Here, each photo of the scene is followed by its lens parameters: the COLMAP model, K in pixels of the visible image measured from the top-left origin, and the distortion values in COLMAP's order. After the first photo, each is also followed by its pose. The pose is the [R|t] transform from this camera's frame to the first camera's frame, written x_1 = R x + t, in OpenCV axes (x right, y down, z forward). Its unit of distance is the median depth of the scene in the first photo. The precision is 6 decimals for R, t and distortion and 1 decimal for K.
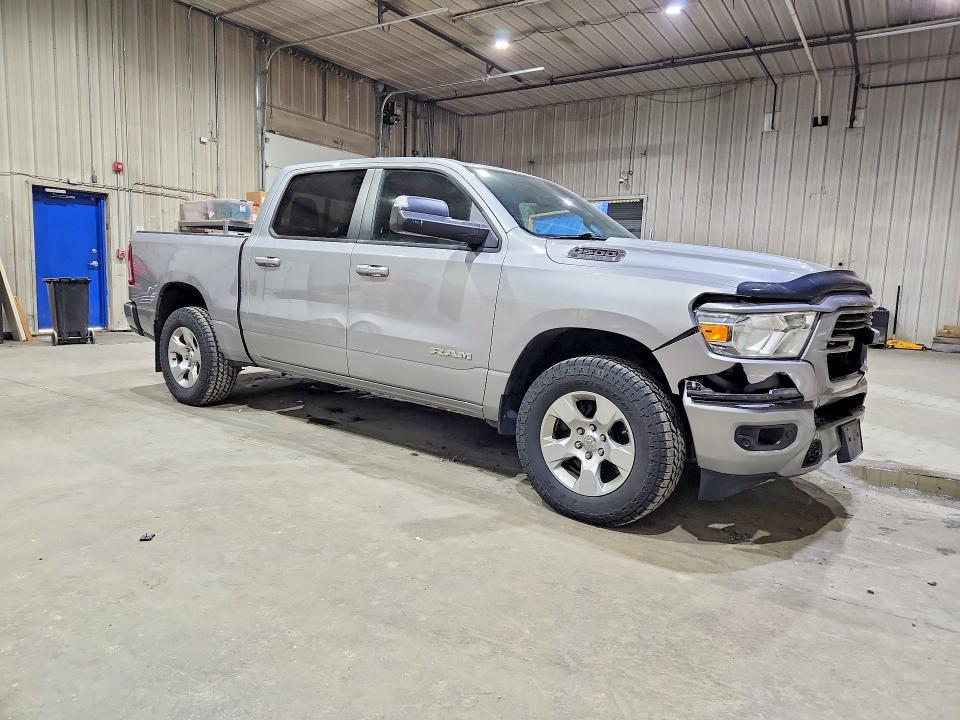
lens RADIAL K [[641.2, 0, 492.0], [0, 641.2, 354.8], [0, 0, 1]] dist [0.060762, -0.054732]
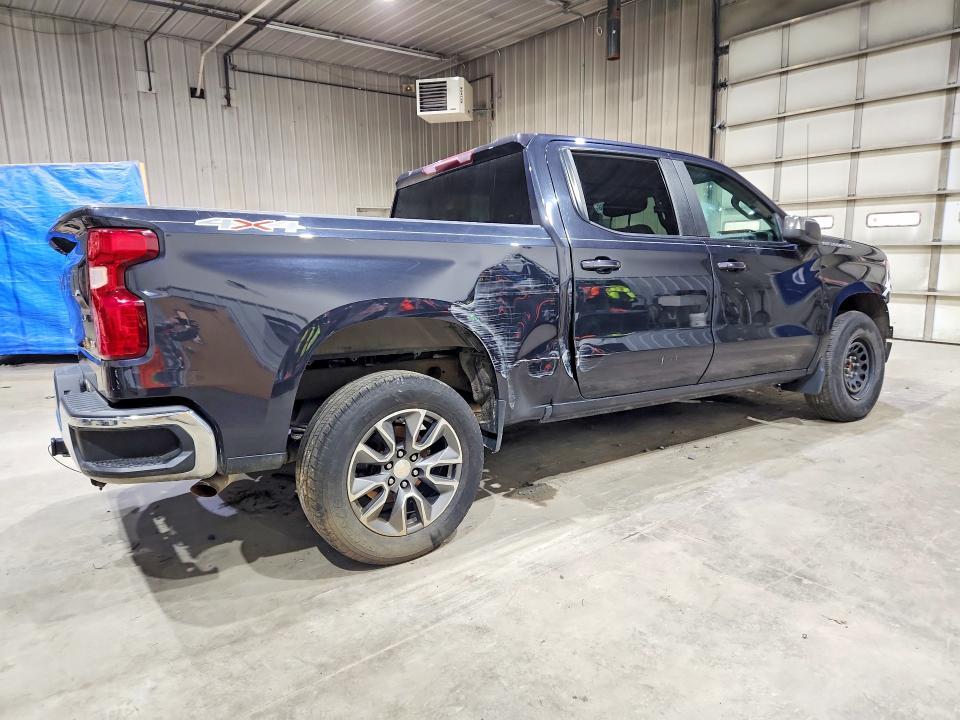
lens RADIAL K [[629.1, 0, 444.1], [0, 629.1, 393.9], [0, 0, 1]] dist [-0.010033, -0.000720]
pose [[0.344030, -0.251172, 0.904741, -0.361433], [0.141795, 0.966405, 0.214373, -0.065860], [-0.928191, 0.054537, 0.368087, 0.326351]]
